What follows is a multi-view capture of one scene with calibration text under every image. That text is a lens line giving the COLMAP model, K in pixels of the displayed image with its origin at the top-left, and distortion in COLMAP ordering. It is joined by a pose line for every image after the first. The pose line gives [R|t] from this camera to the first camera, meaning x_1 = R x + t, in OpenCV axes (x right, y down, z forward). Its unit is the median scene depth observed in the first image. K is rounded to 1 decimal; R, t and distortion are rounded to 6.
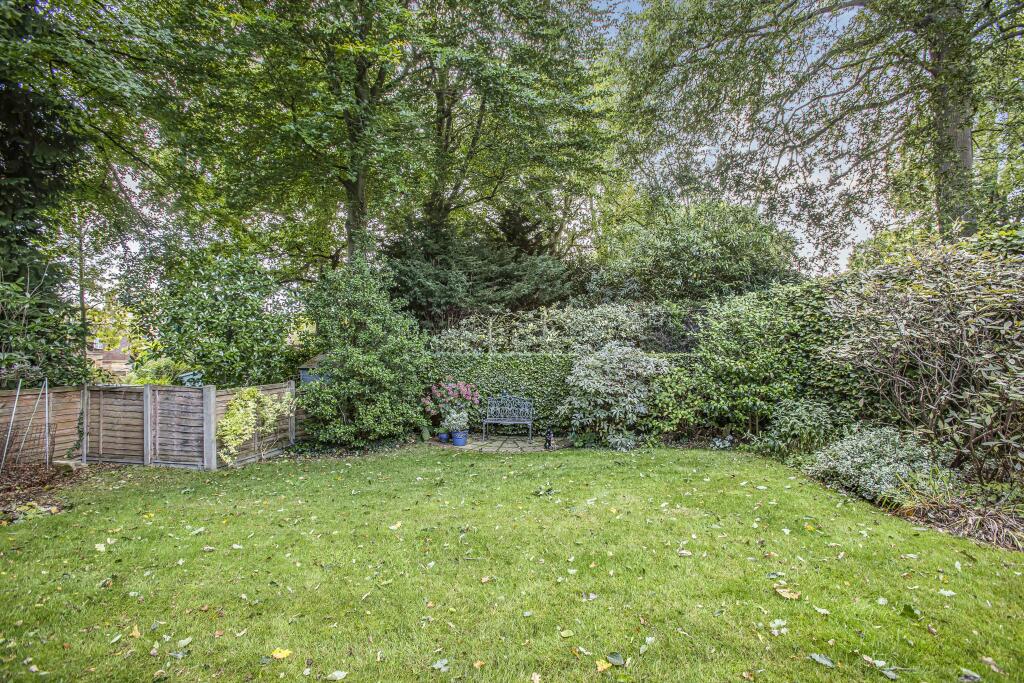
lens RADIAL K [[481.7, 0, 512.0], [0, 481.7, 341.5], [0, 0, 1]] dist [-0.073717, 0.036310]
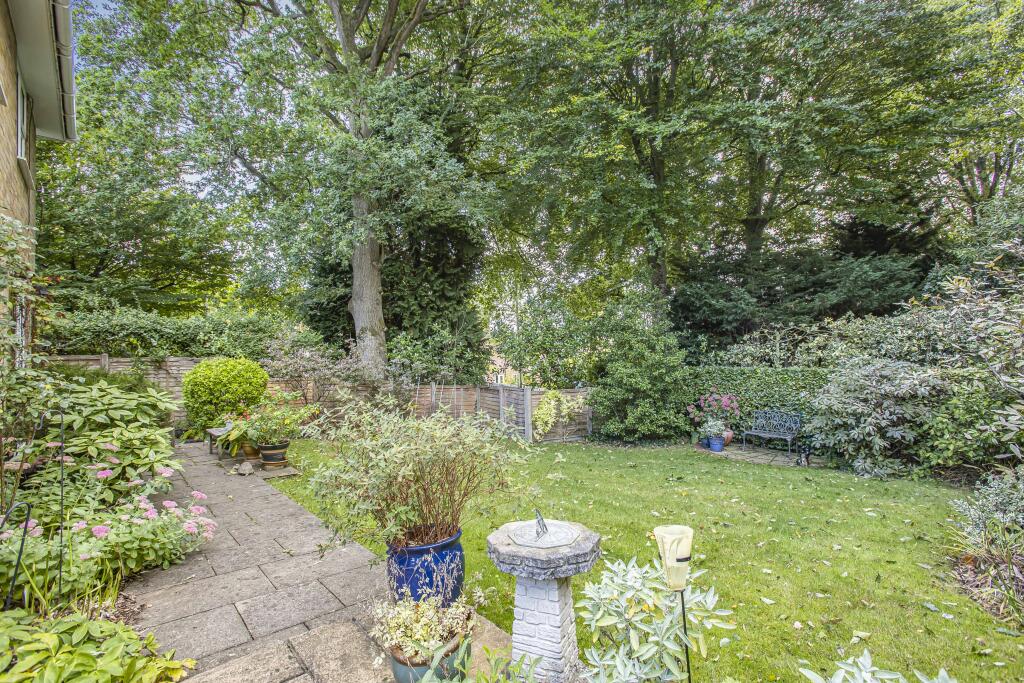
lens RADIAL K [[481.7, 0, 512.0], [0, 481.7, 341.5], [0, 0, 1]] dist [-0.073717, 0.036310]
pose [[0.667498, -0.030102, -0.744003, 0.418446], [0.013183, 0.999504, -0.028612, -0.011097], [0.744495, 0.009290, 0.667563, -0.080757]]
